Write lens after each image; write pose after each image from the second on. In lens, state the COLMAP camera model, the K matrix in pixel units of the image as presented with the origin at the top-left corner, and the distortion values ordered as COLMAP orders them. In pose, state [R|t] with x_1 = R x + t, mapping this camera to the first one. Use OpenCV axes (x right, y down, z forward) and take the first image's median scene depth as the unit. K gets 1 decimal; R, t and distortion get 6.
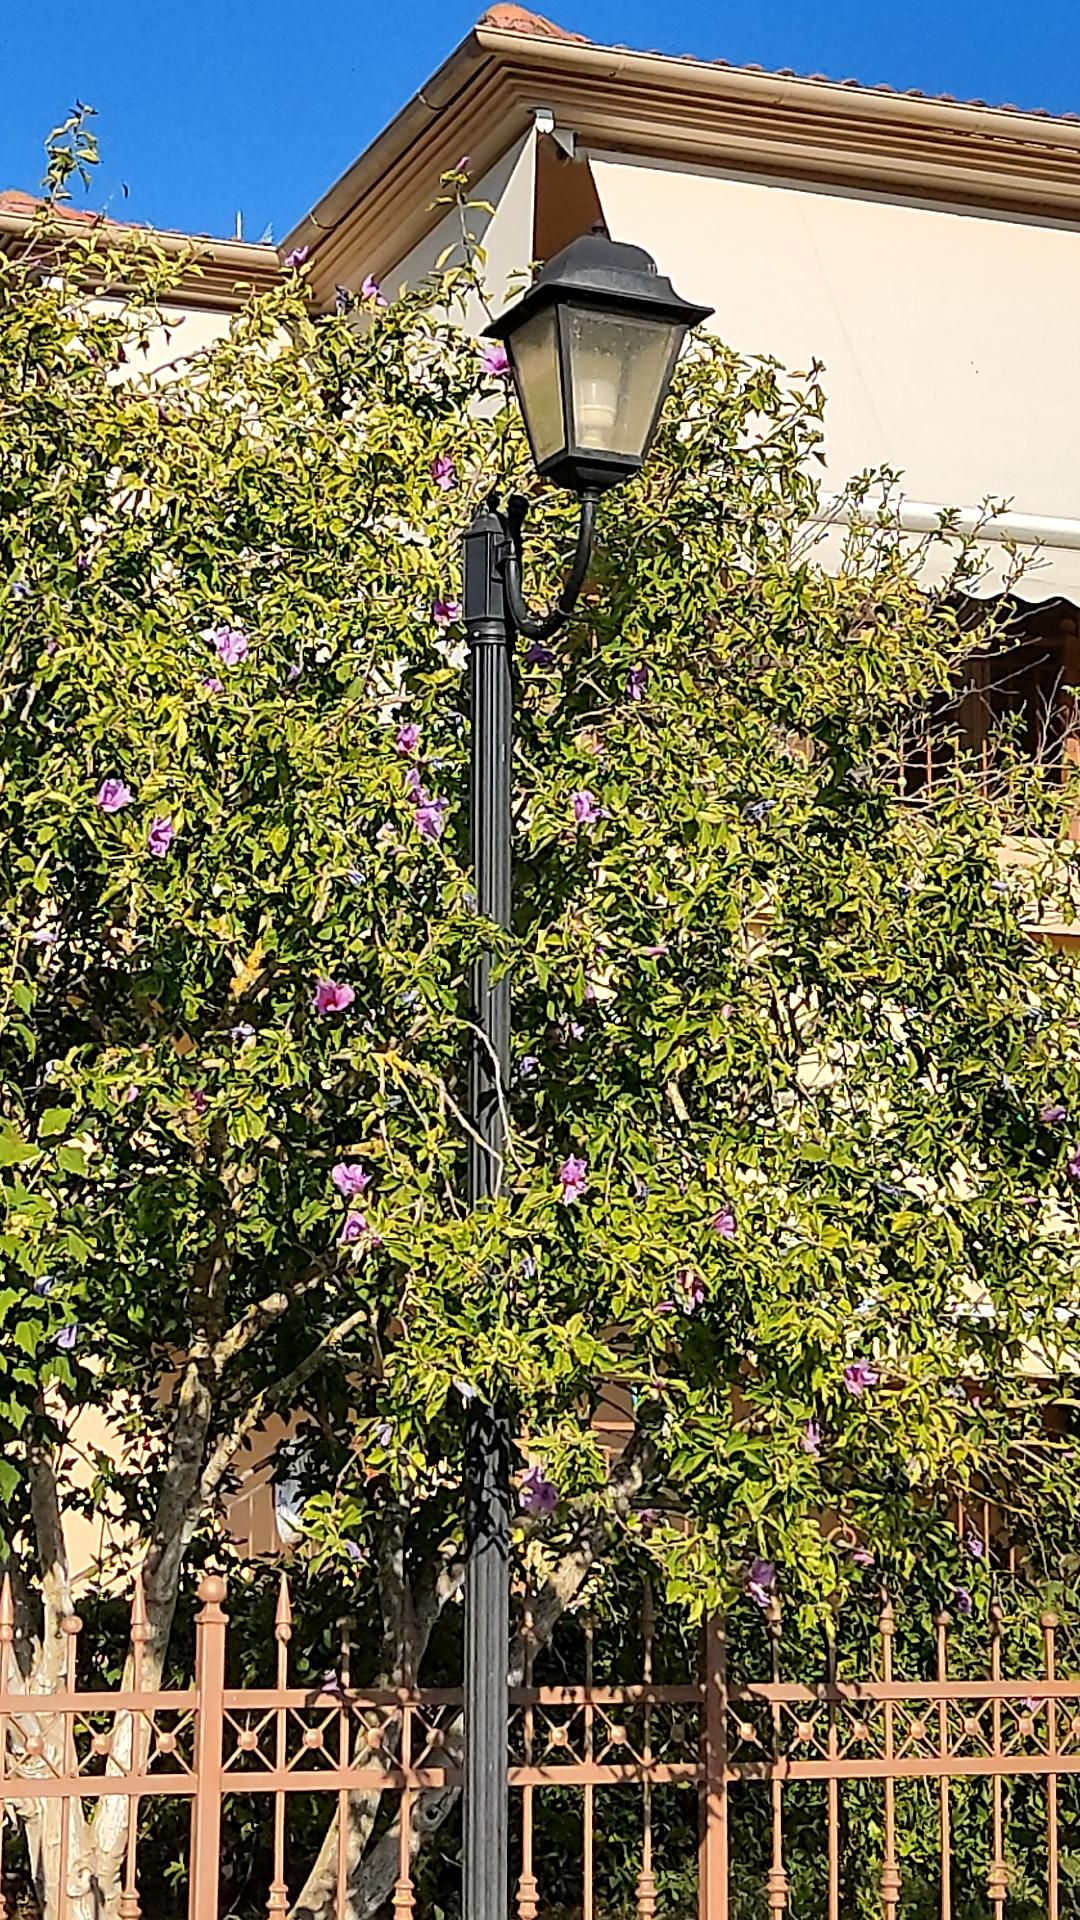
lens RADIAL K [[3614.4, 0, 492.0], [0, 3614.4, 954.6], [0, 0, 1]] dist [0.431920, -3.141156]
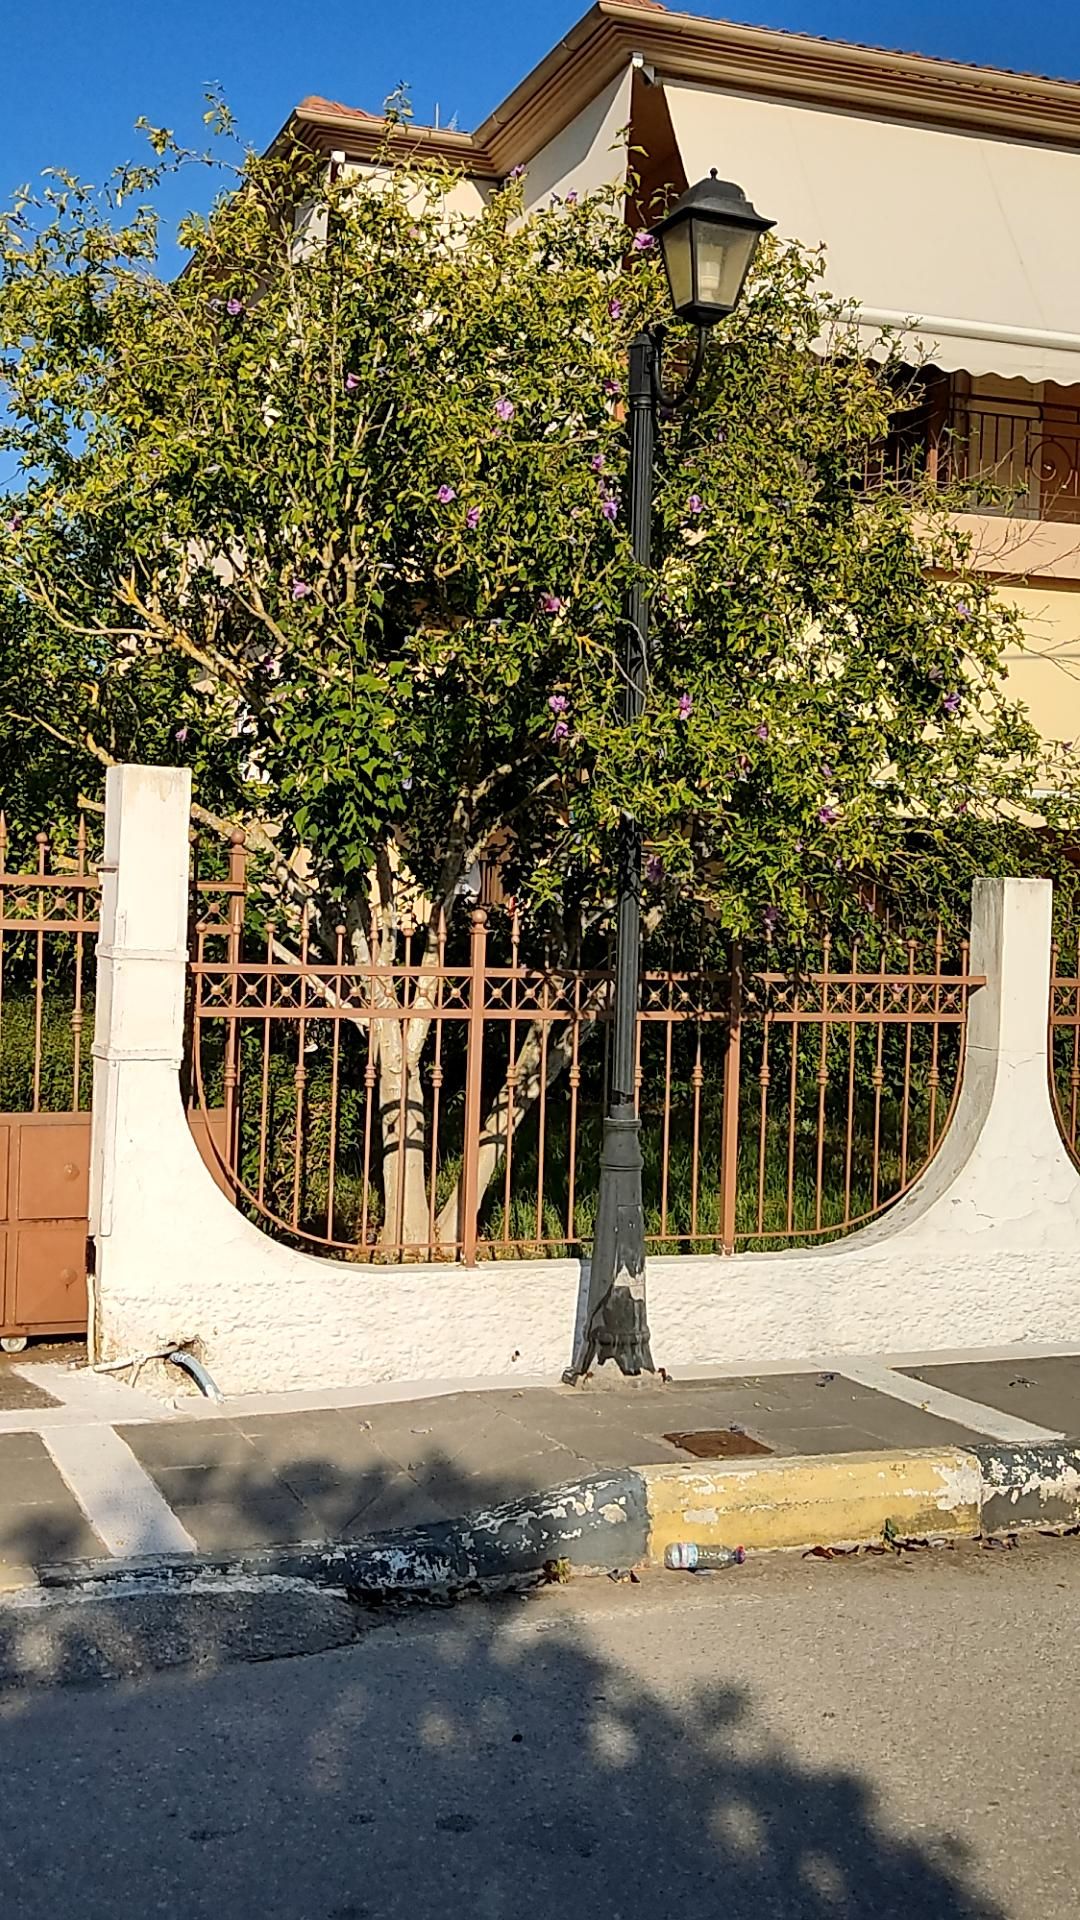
lens RADIAL K [[2125.6, 0, 540.0], [0, 2125.6, 960.0], [0, 0, 1]] dist [0.065658, -0.028220]
pose [[0.999693, 0.022693, -0.009981, -0.033884], [-0.020503, 0.983129, 0.181763, -0.007207], [0.013937, -0.181502, 0.983292, -0.101011]]
